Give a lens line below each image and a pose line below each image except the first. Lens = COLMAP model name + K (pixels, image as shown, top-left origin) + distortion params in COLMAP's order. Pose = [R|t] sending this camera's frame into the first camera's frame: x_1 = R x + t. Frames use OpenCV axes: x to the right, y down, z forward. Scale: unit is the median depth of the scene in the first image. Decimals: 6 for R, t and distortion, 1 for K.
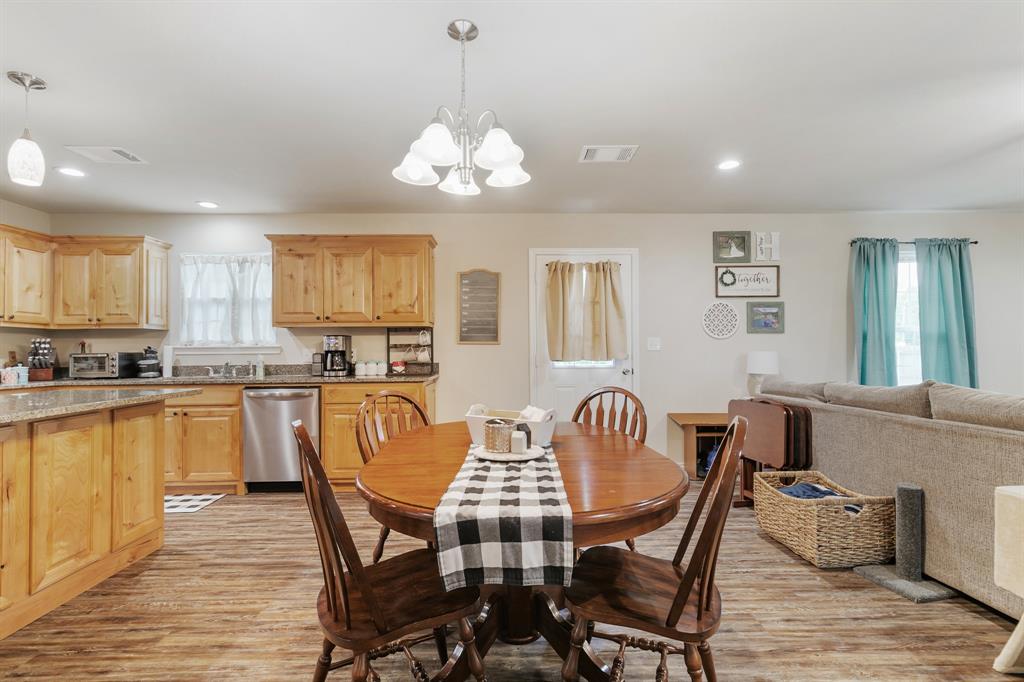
lens RADIAL K [[476.8, 0, 509.7], [0, 476.8, 345.1], [0, 0, 1]] dist [0.008275, -0.000376]
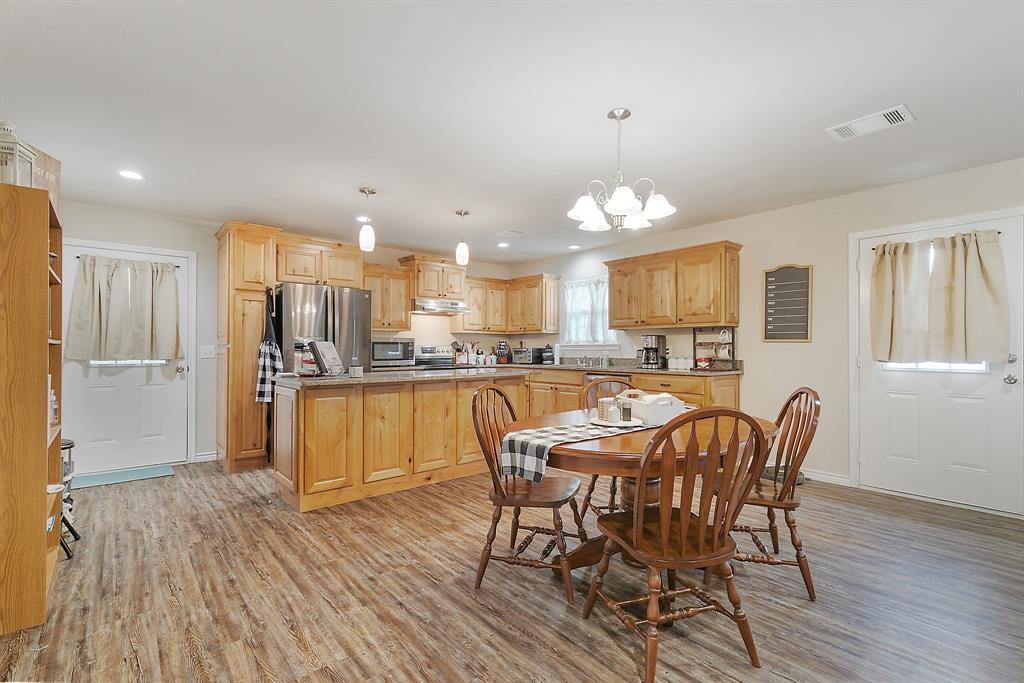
lens RADIAL K [[461.6, 0, 509.6], [0, 461.6, 345.0], [0, 0, 1]] dist [0.002976, -0.000119]
pose [[0.628537, 0.001207, -0.777779, 0.326405], [0.004646, 0.999975, 0.005306, -0.003473], [0.777766, -0.006949, 0.628516, -0.033514]]
